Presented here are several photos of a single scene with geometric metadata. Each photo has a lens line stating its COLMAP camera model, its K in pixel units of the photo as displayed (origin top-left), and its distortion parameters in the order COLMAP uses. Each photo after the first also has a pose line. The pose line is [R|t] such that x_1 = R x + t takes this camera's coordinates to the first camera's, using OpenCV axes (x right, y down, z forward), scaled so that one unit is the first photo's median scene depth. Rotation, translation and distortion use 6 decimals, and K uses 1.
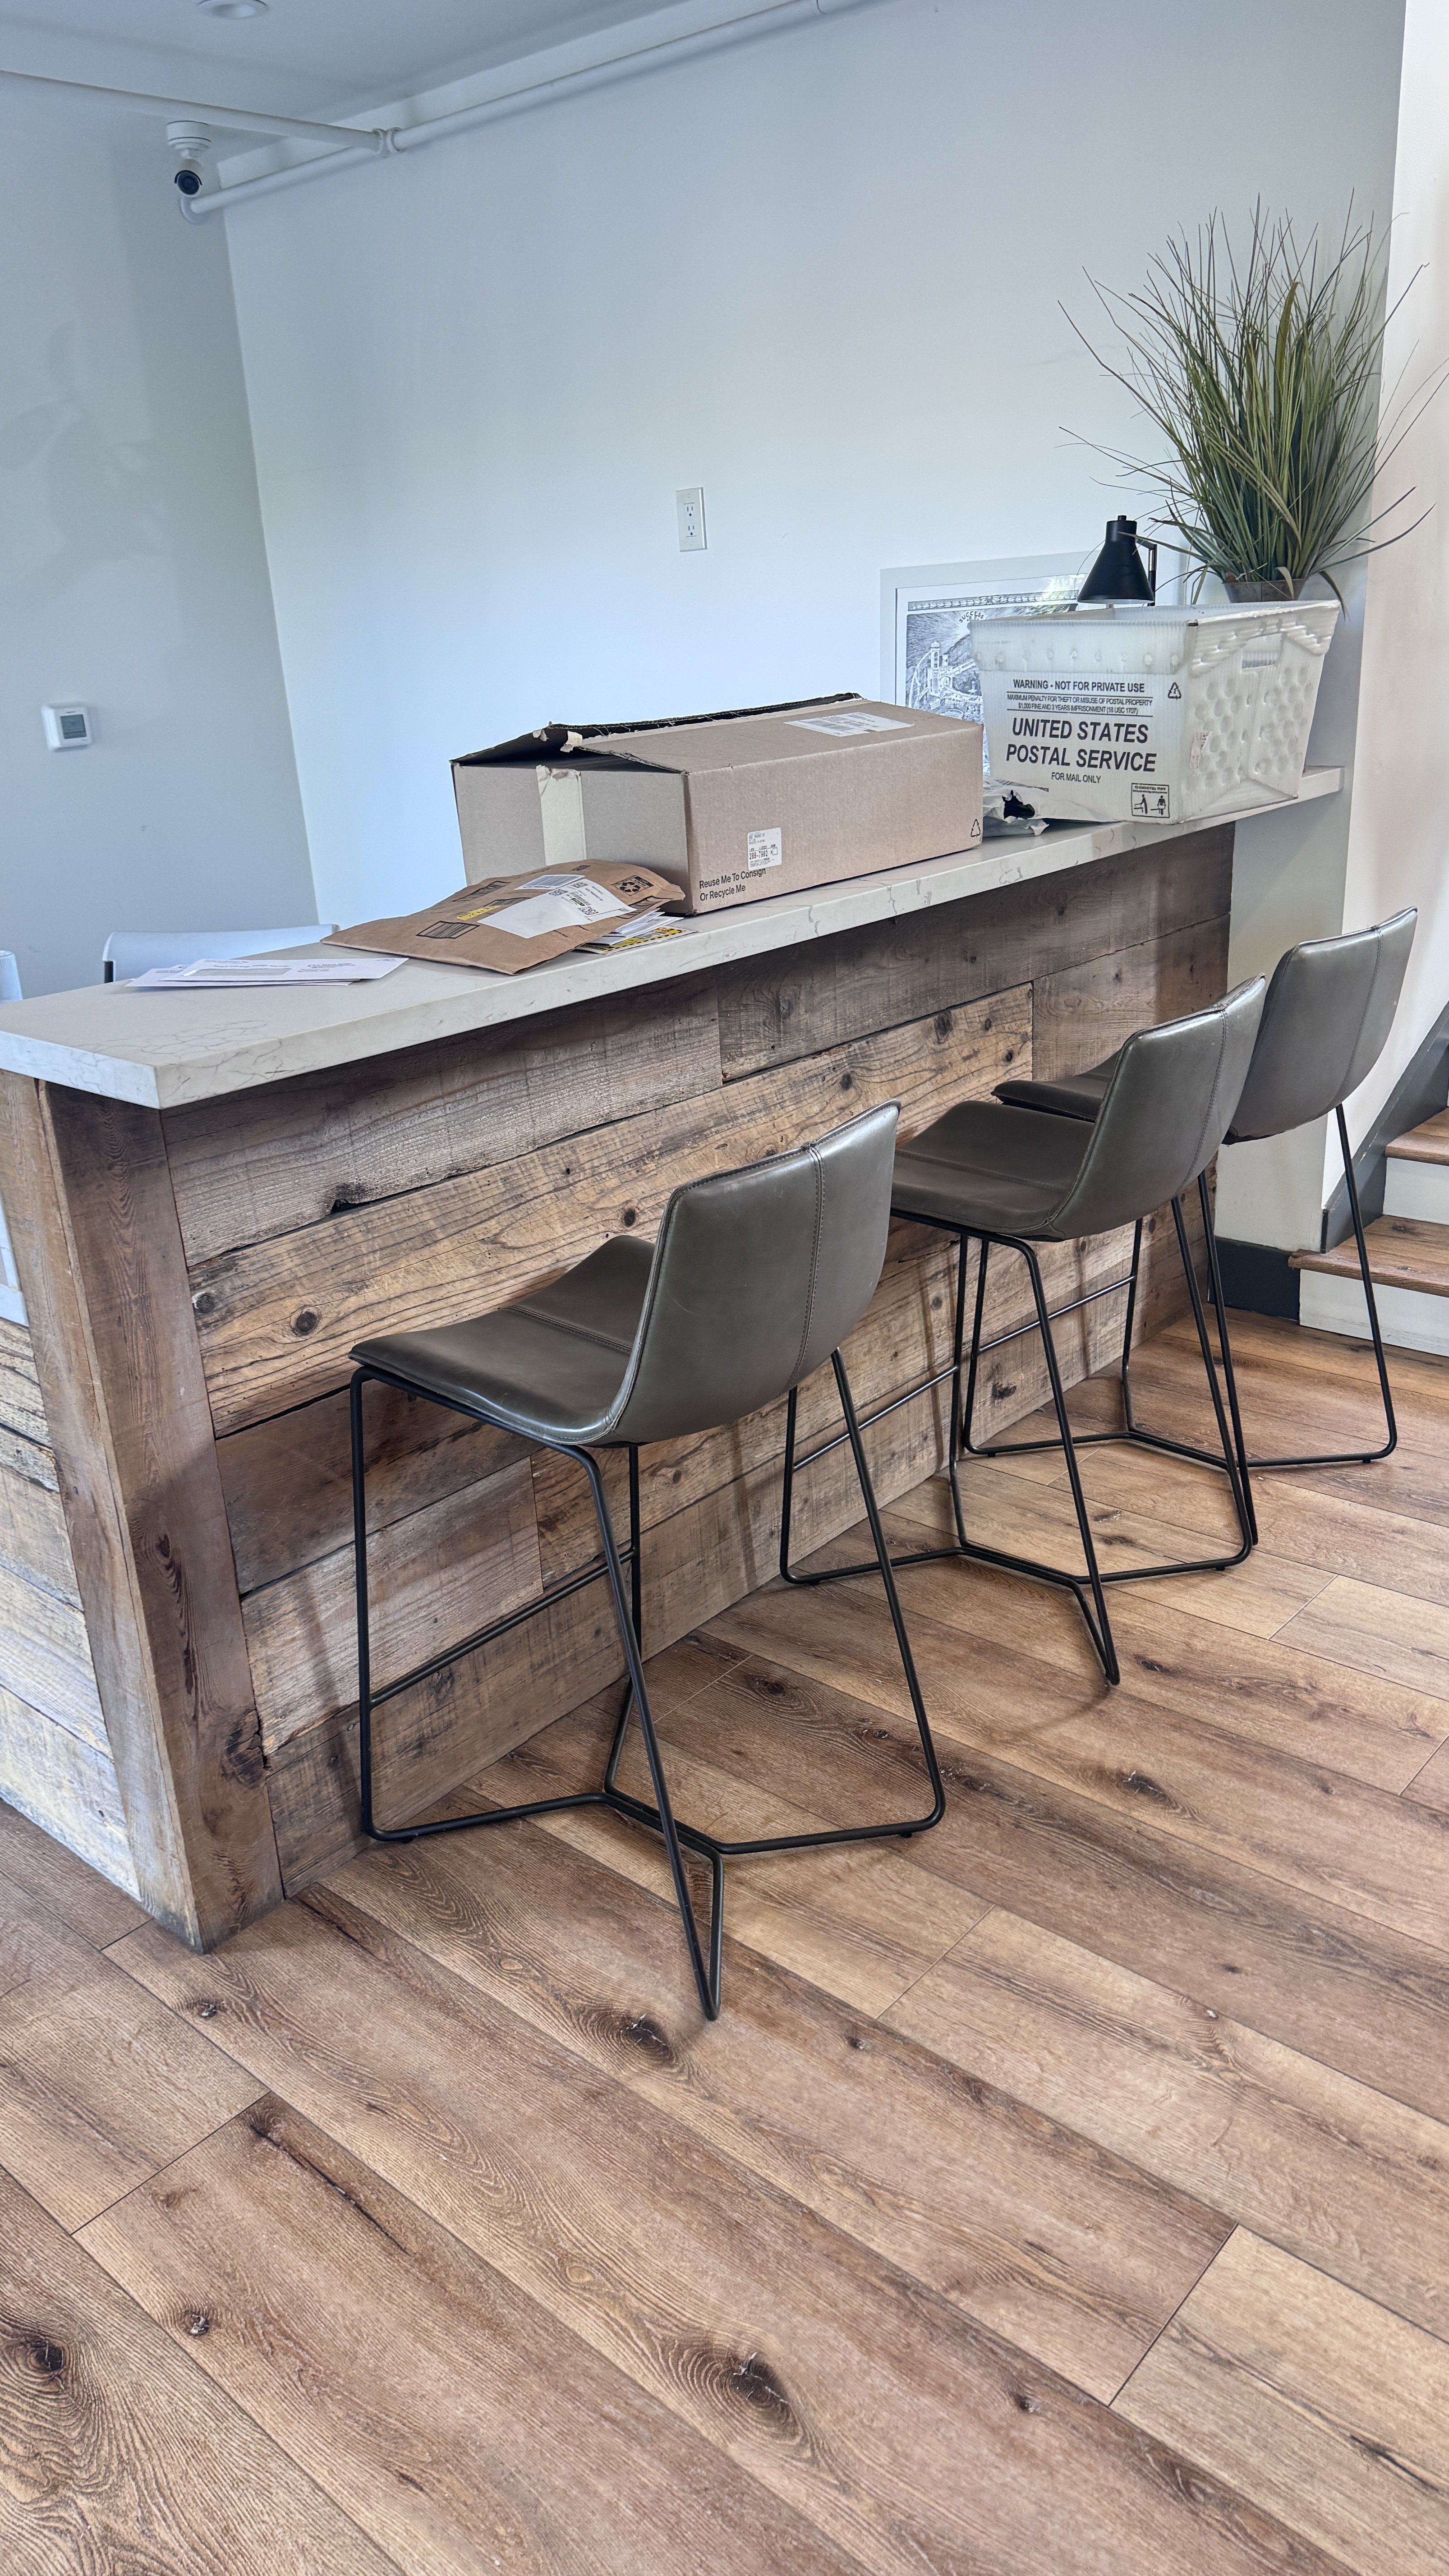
lens RADIAL K [[1853.6, 0, 714.2], [0, 1853.6, 1287.2], [0, 0, 1]] dist [0.164384, -0.267627]
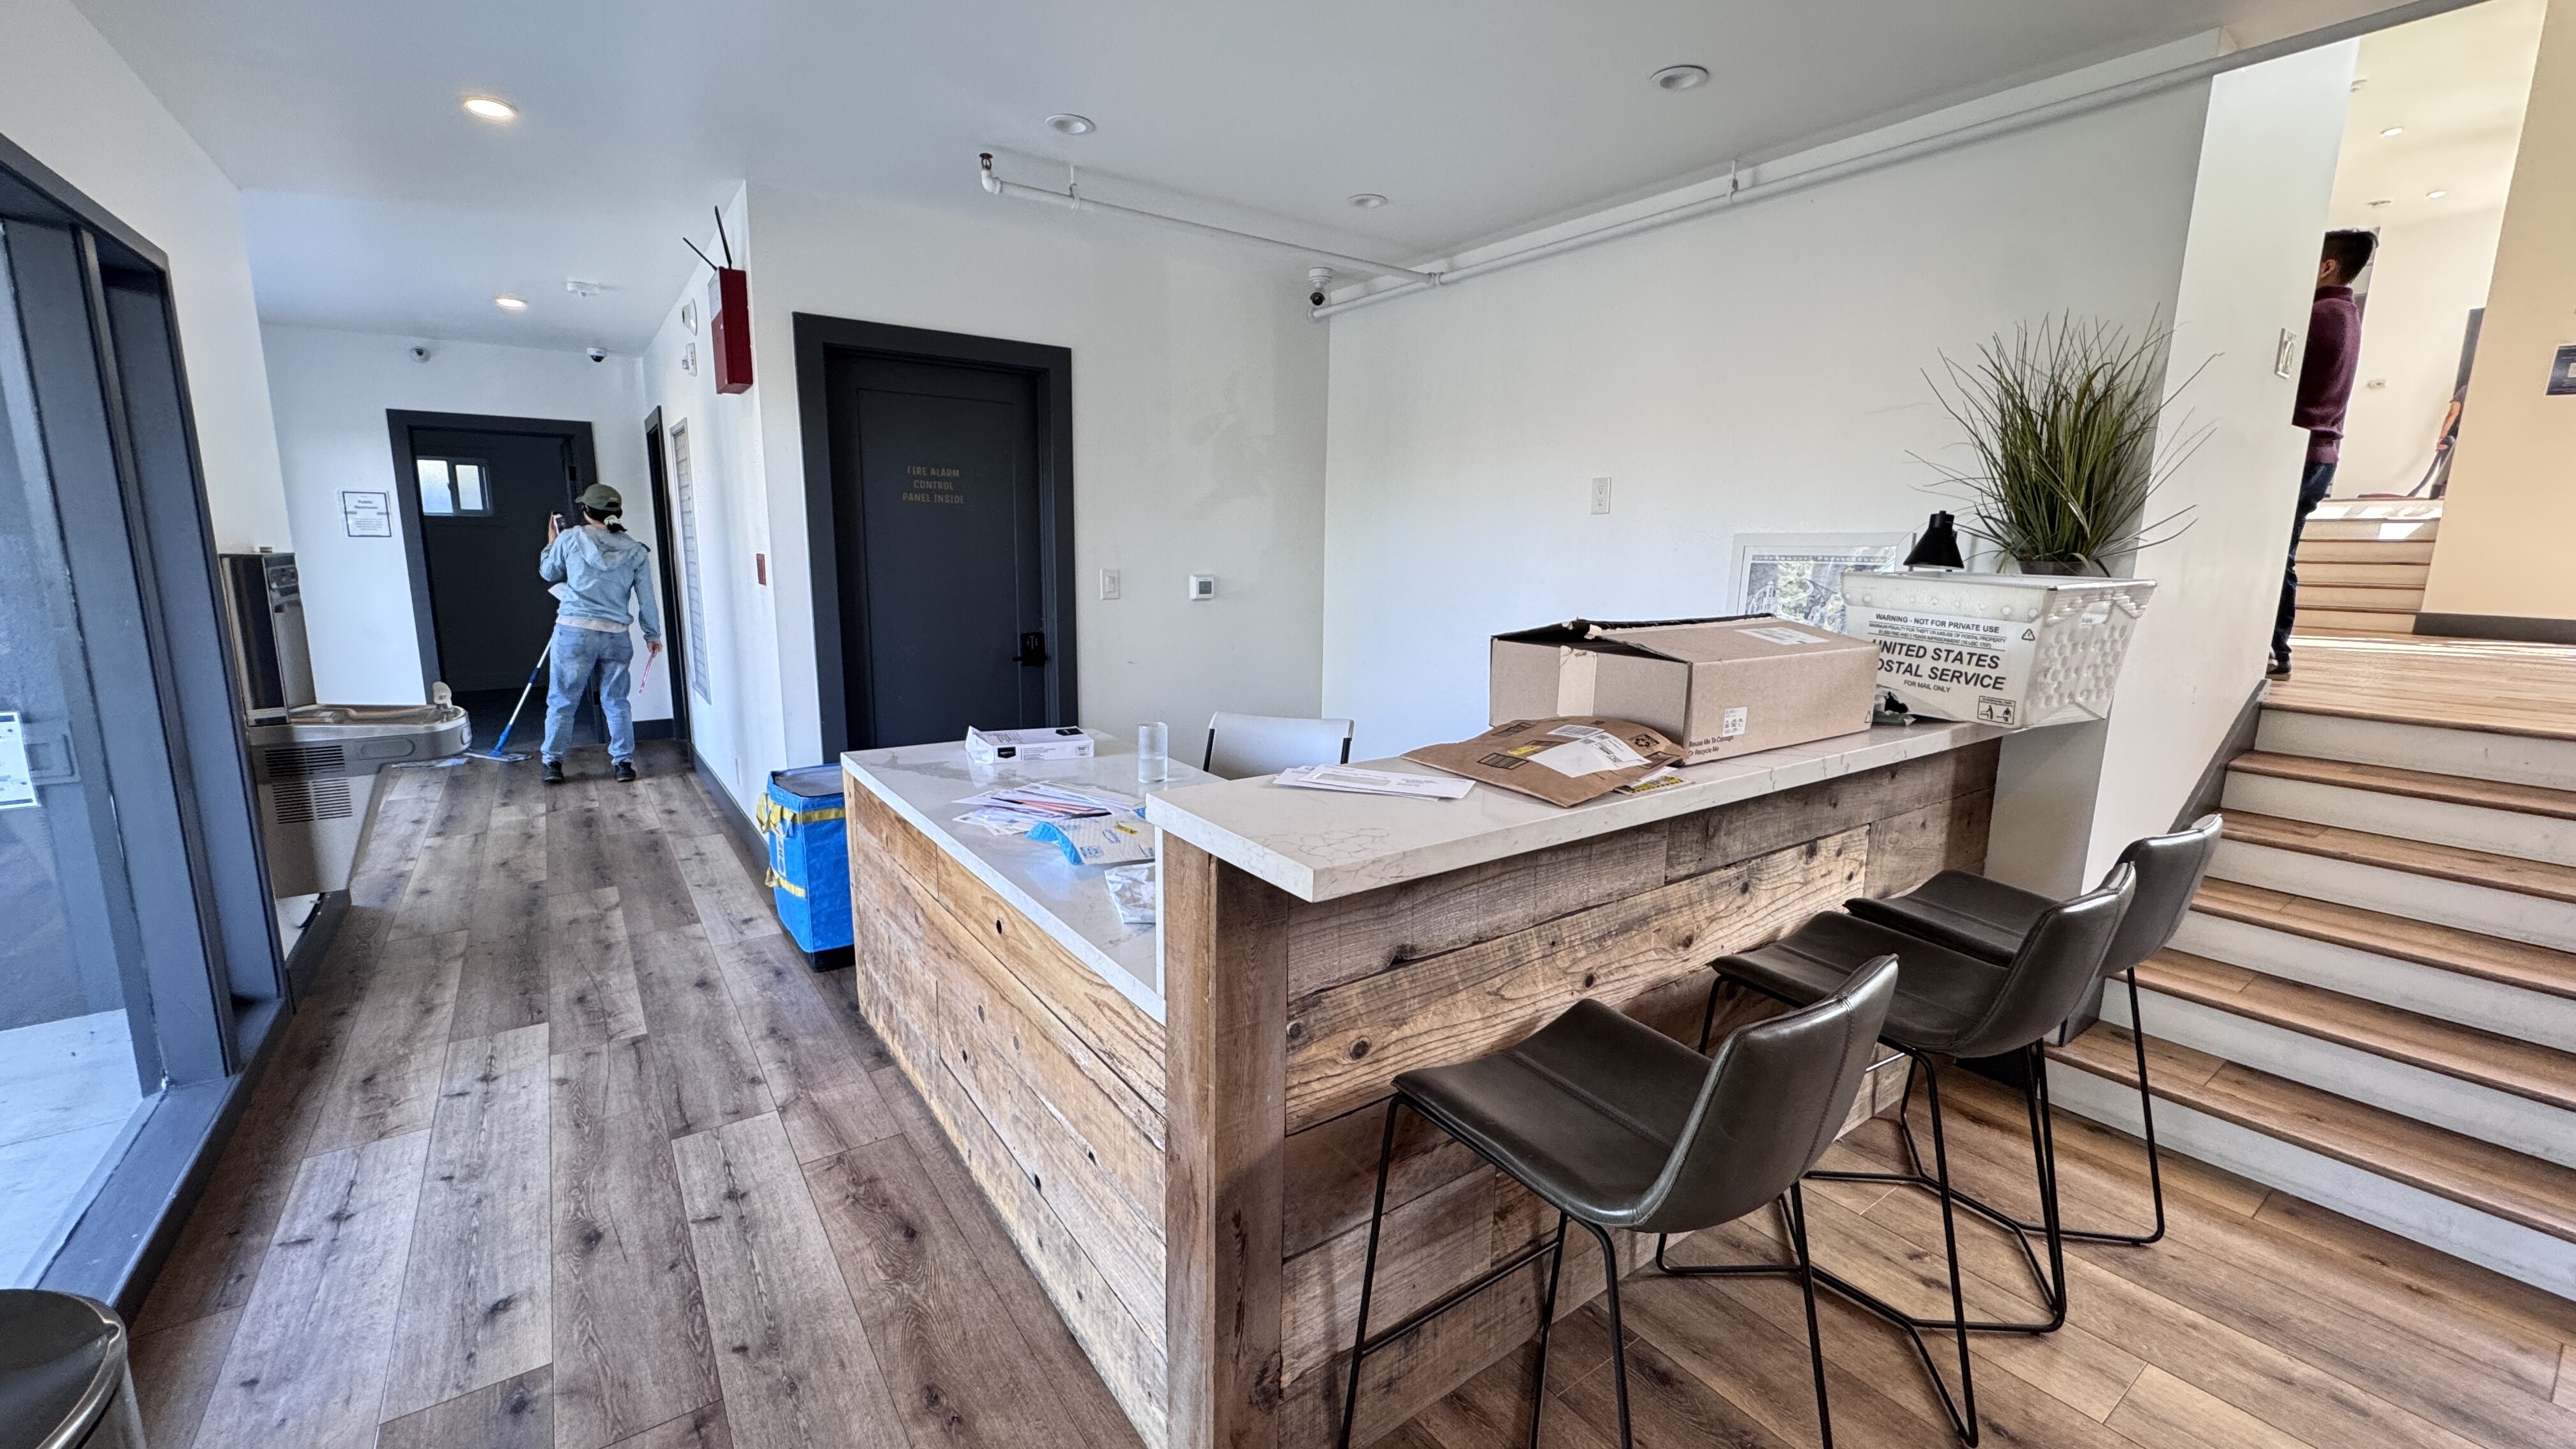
lens RADIAL K [[1034.2, 0, 1252.6], [0, 1034.2, 720.0], [0, 0, 1]] dist [-0.011645, 0.000213]
pose [[0.969216, 0.110500, -0.220025, -0.143559], [-0.146385, 0.977154, -0.154085, -0.074160], [0.197971, 0.181550, 0.963248, 0.232334]]
